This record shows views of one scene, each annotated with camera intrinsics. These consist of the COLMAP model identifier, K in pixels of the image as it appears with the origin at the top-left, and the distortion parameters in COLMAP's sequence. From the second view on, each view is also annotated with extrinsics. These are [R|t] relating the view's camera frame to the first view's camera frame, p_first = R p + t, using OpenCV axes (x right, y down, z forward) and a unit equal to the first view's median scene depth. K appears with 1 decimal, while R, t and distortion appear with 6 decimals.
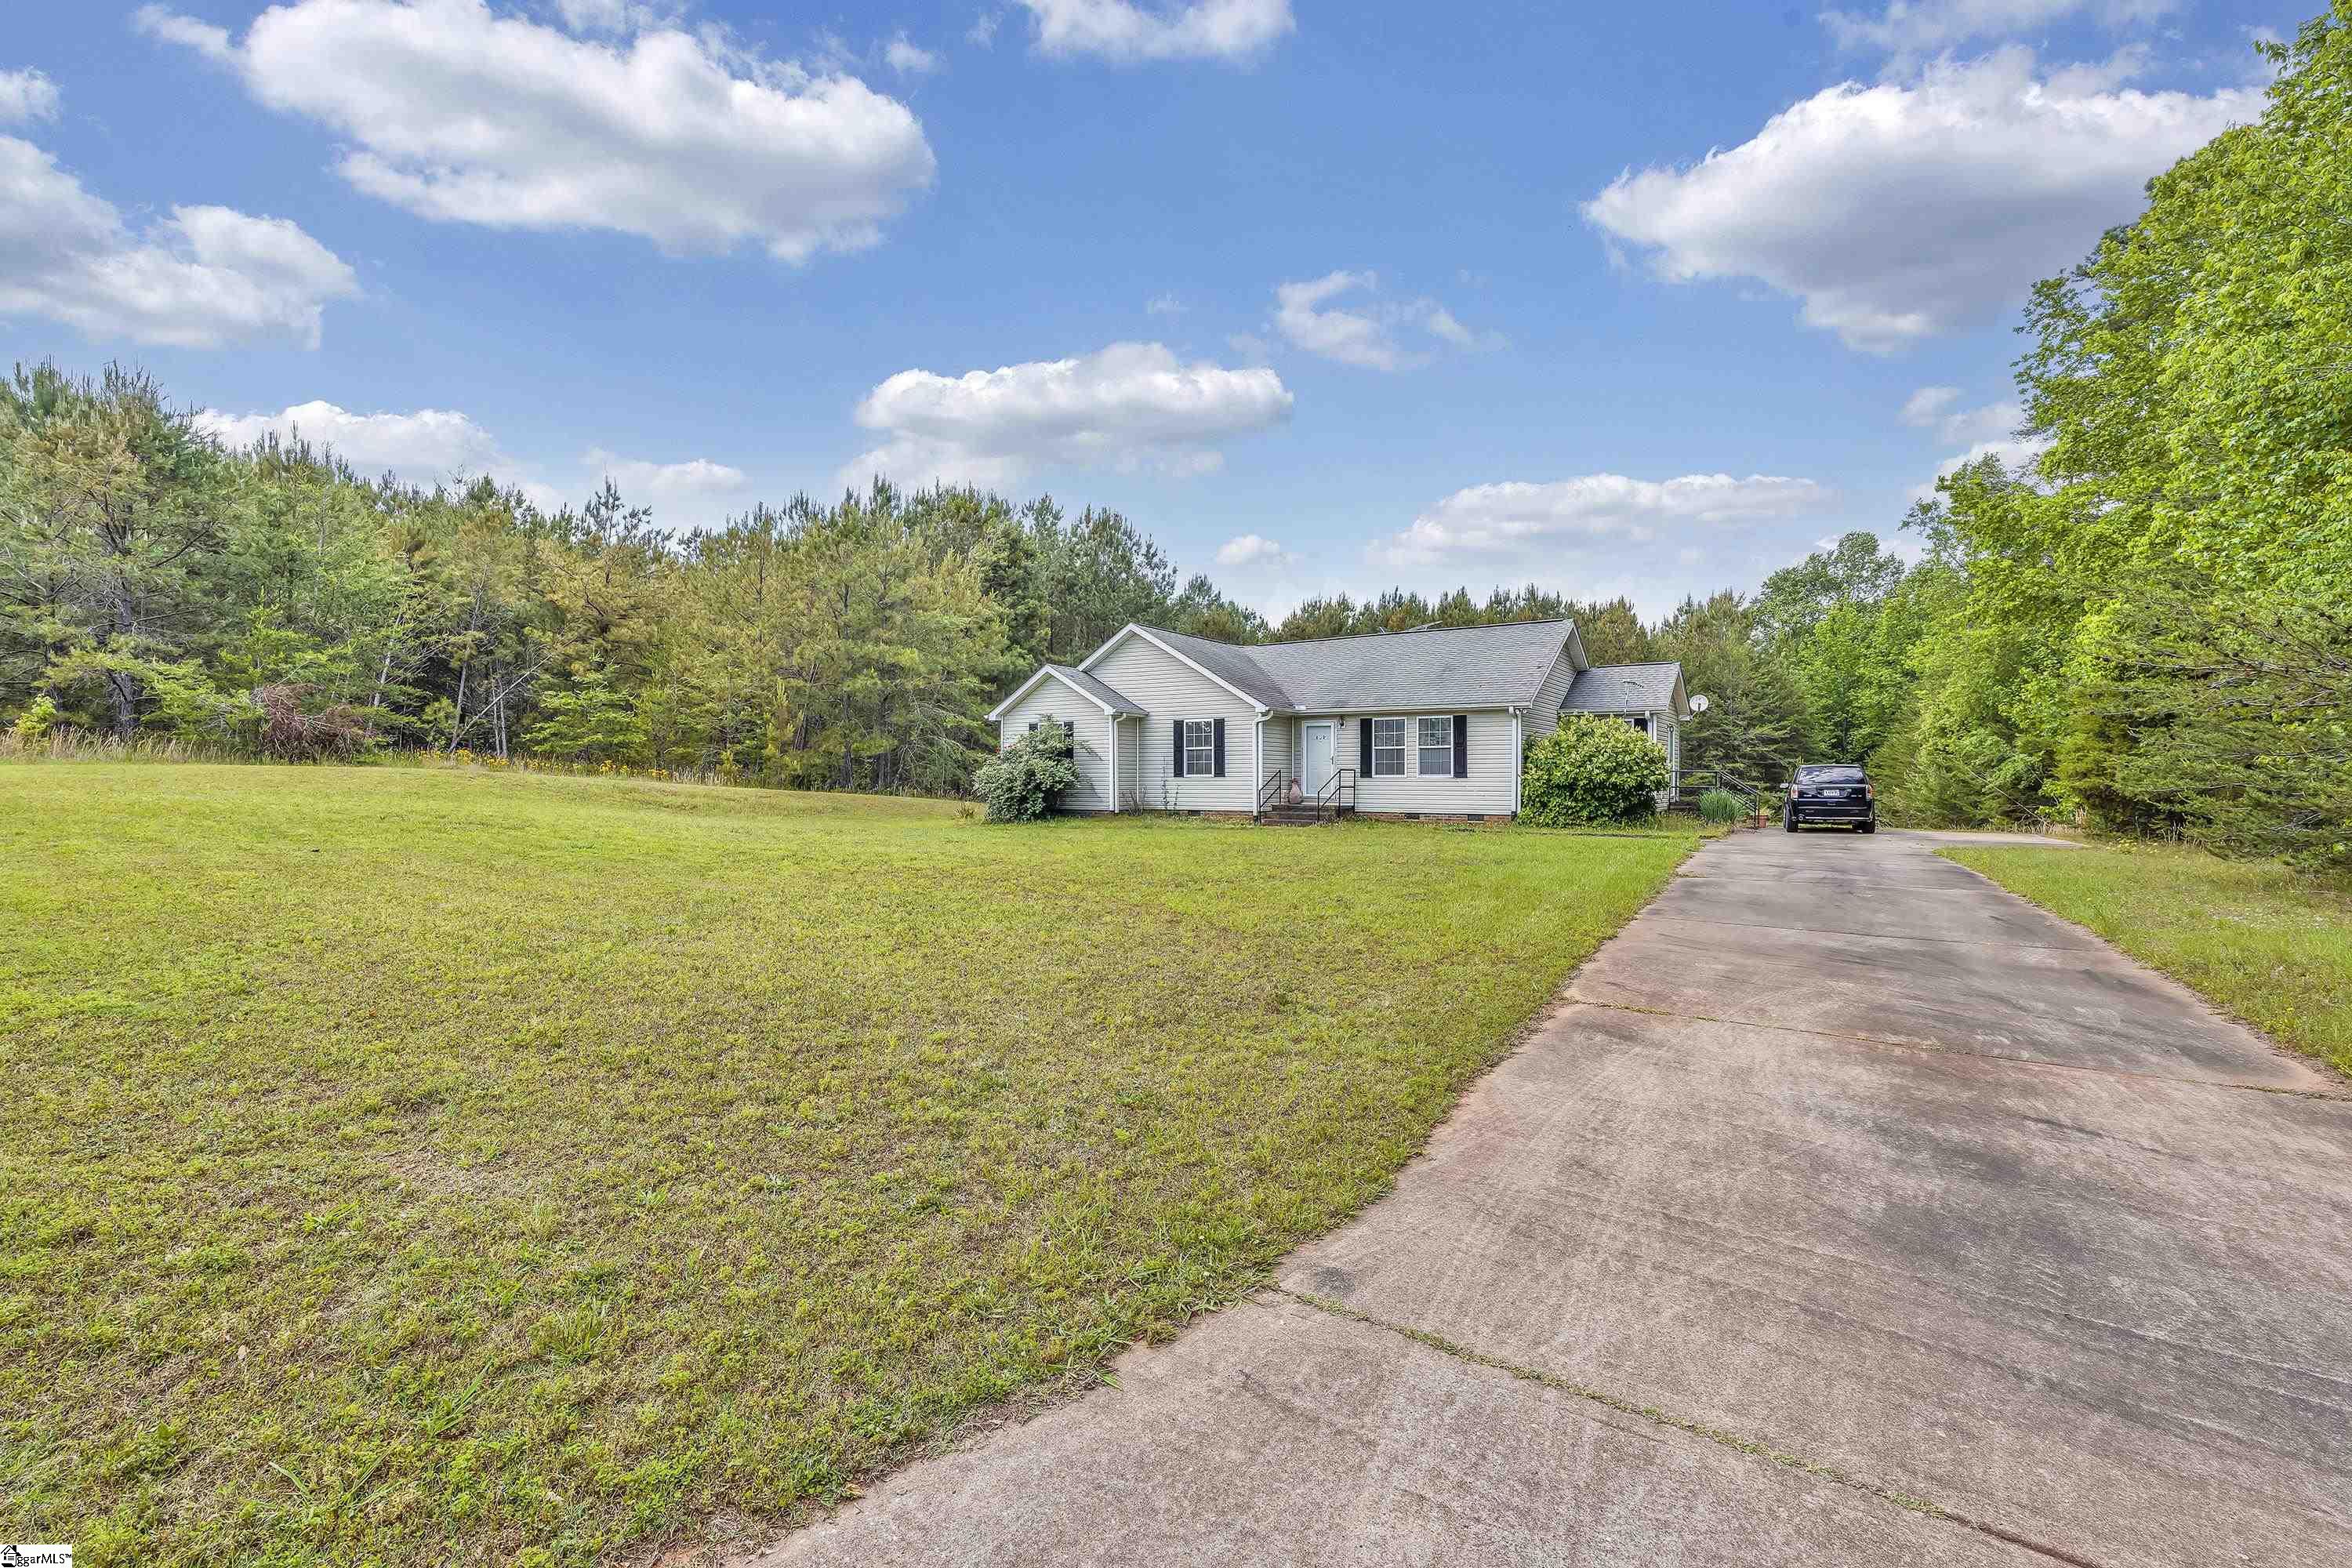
lens RADIAL K [[1037.4, 0, 1176.0], [0, 1037.4, 784.0], [0, 0, 1]] dist [-0.001929, -0.000601]
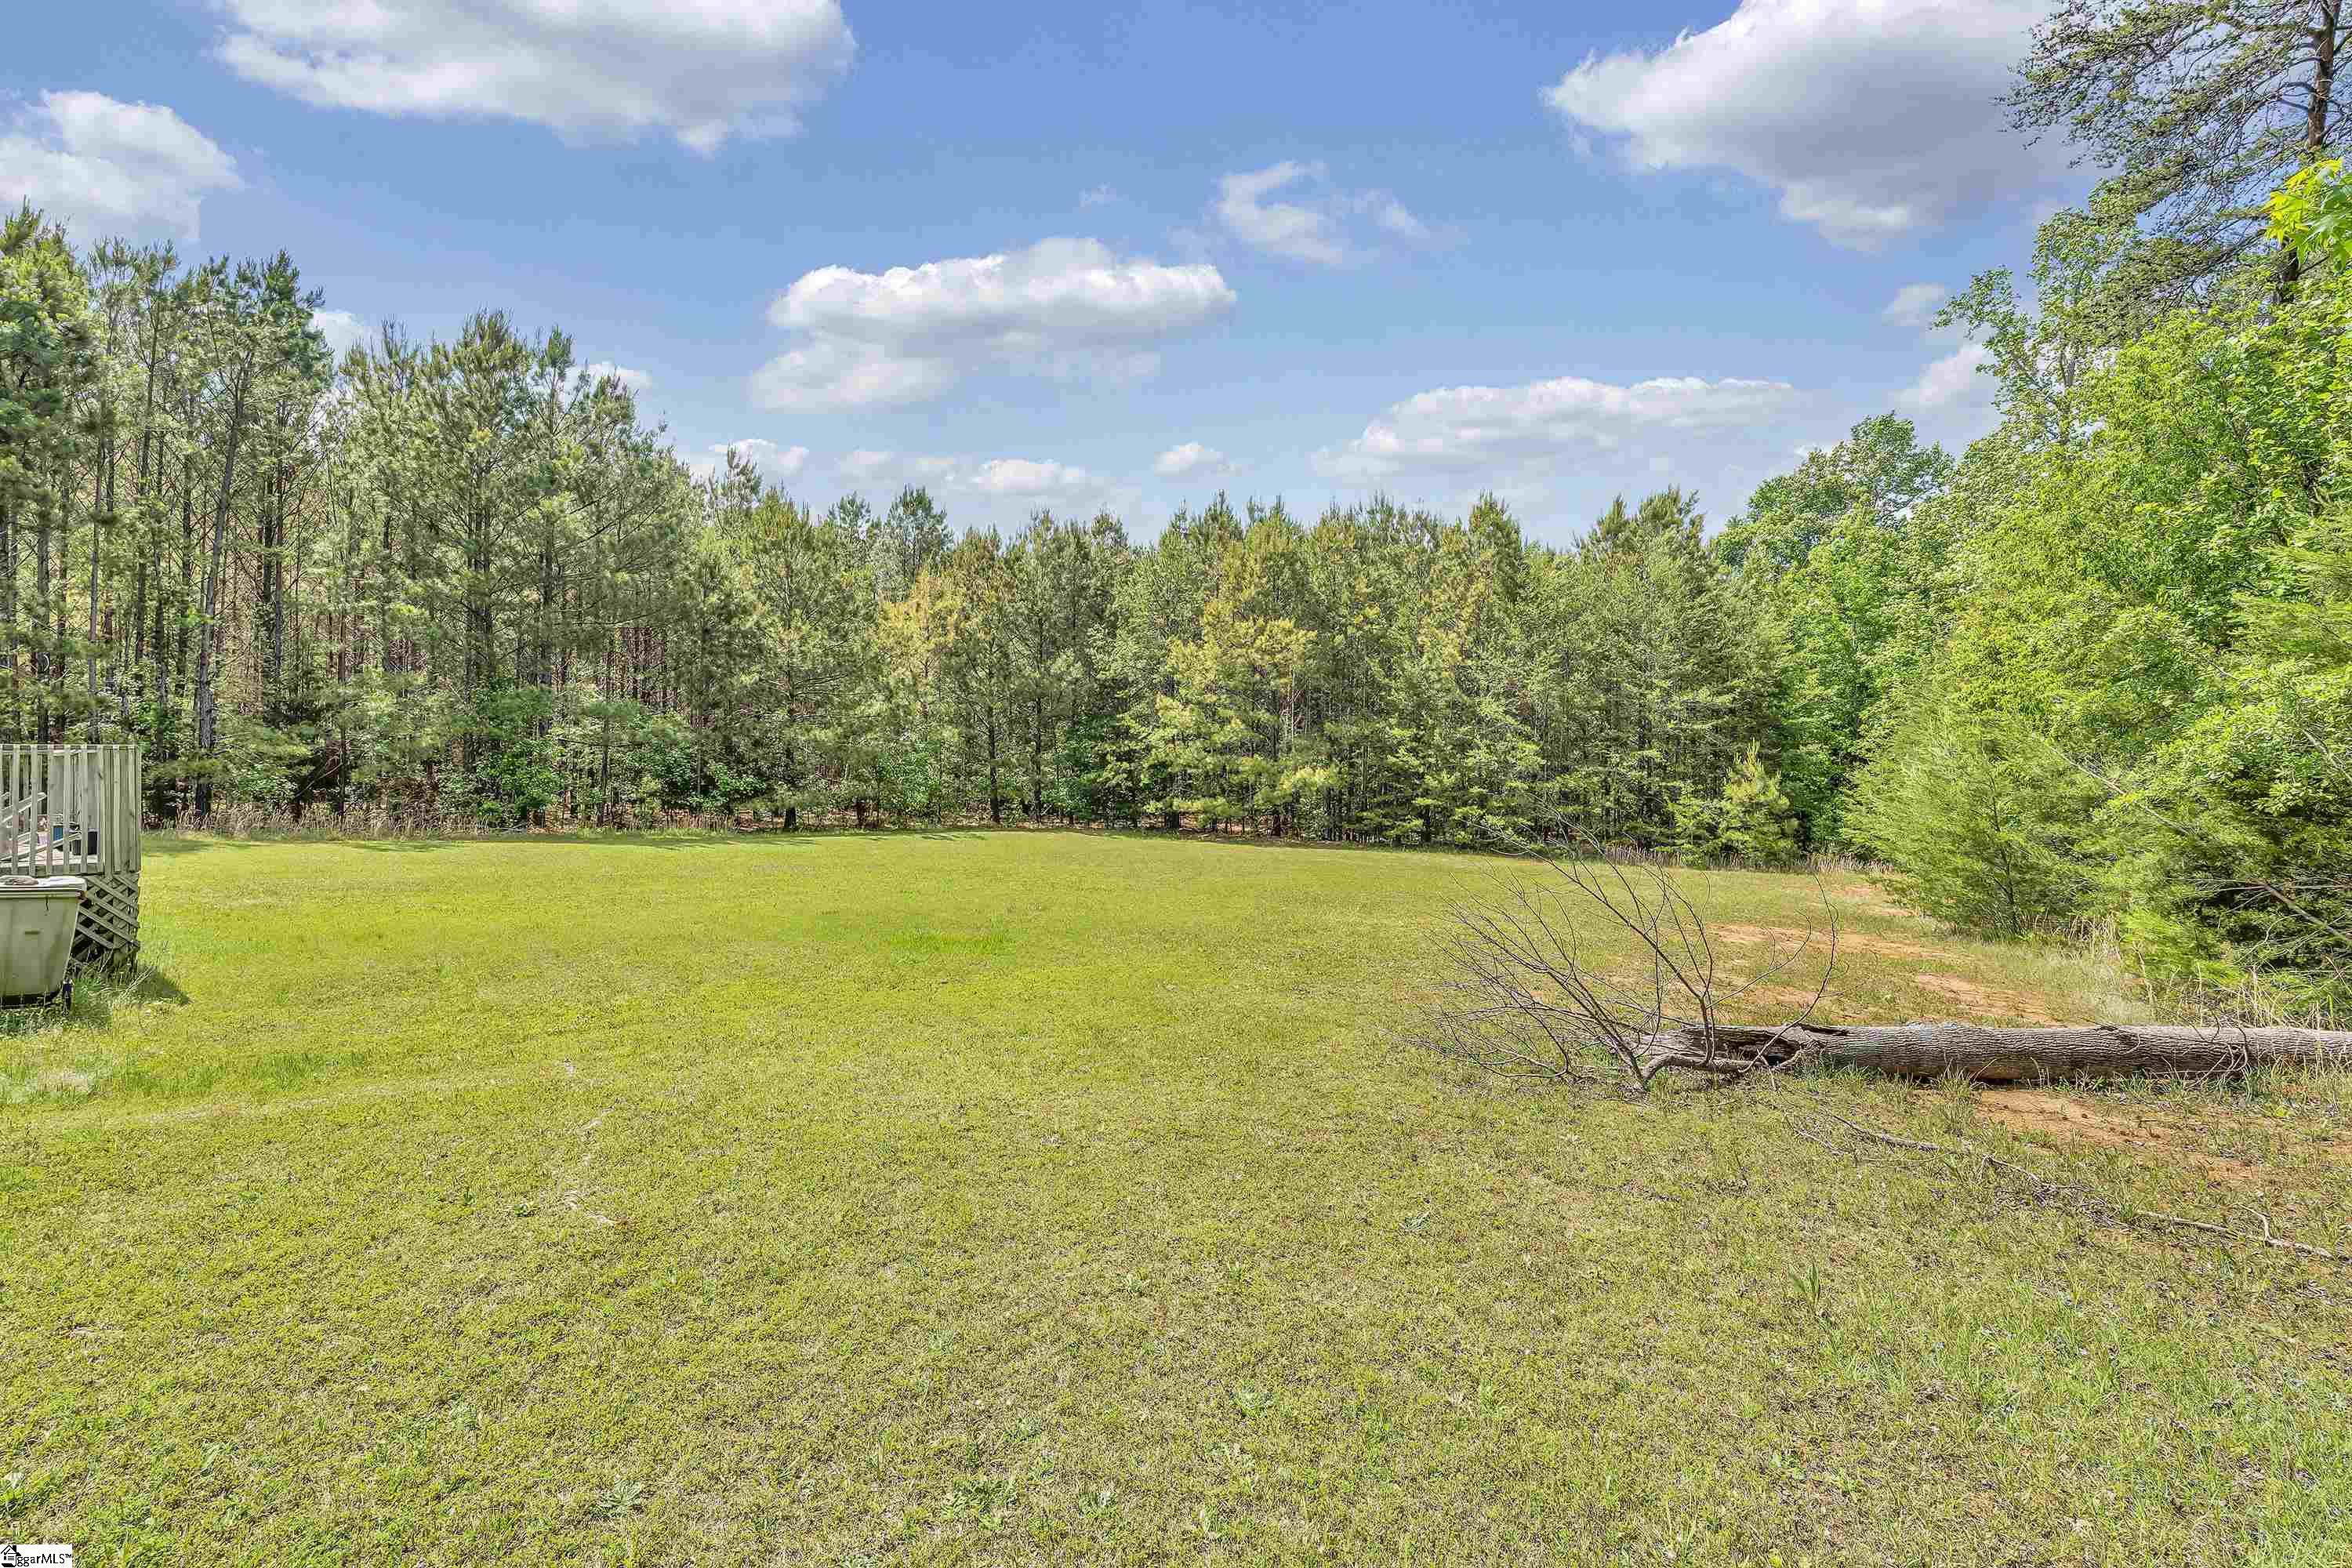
lens RADIAL K [[1024.2, 0, 1182.8], [0, 1024.2, 793.9], [0, 0, 1]] dist [-0.005789, -0.000512]
pose [[0.998765, 0.007654, -0.049096, 0.296285], [-0.007020, 0.999890, 0.013075, -0.000263], [0.049191, -0.012715, 0.998708, 0.387761]]
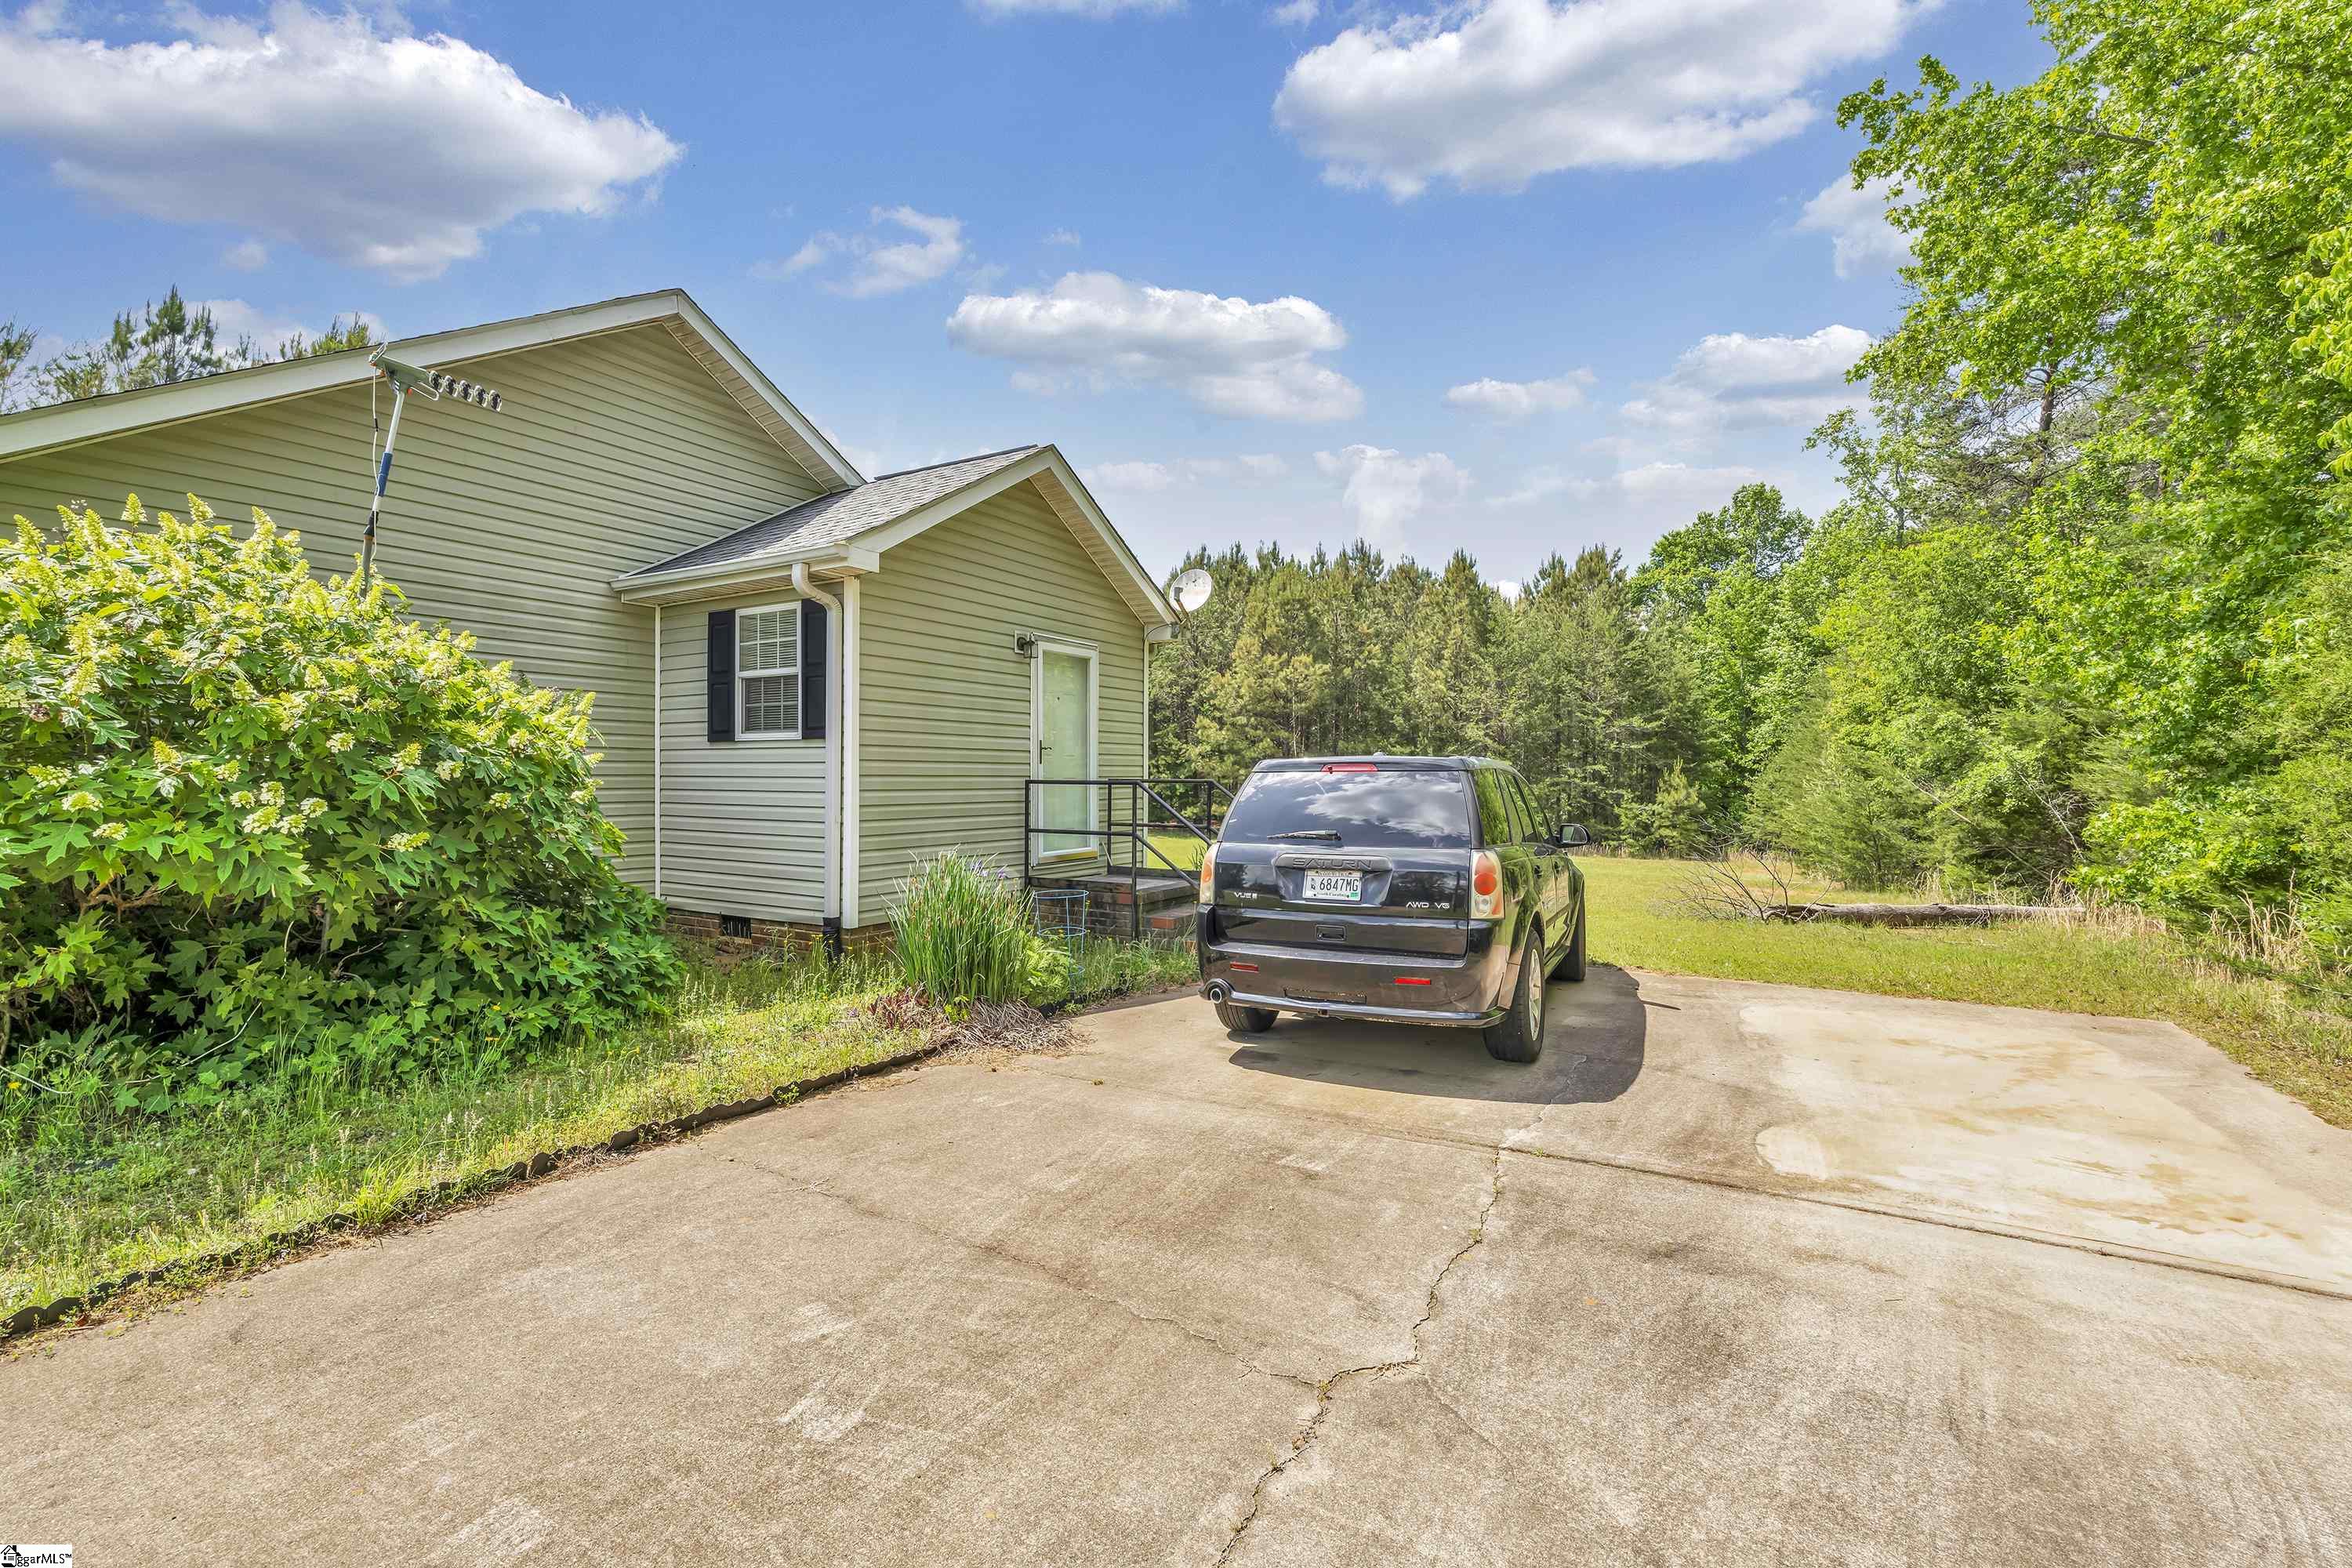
lens RADIAL K [[1037.4, 0, 1176.0], [0, 1037.4, 784.0], [0, 0, 1]] dist [-0.001929, -0.000601]
pose [[0.998357, 0.006470, 0.056929, 0.187642], [-0.006447, 0.999979, -0.000573, -0.003321], [-0.056932, 0.000205, 0.998378, 0.256021]]
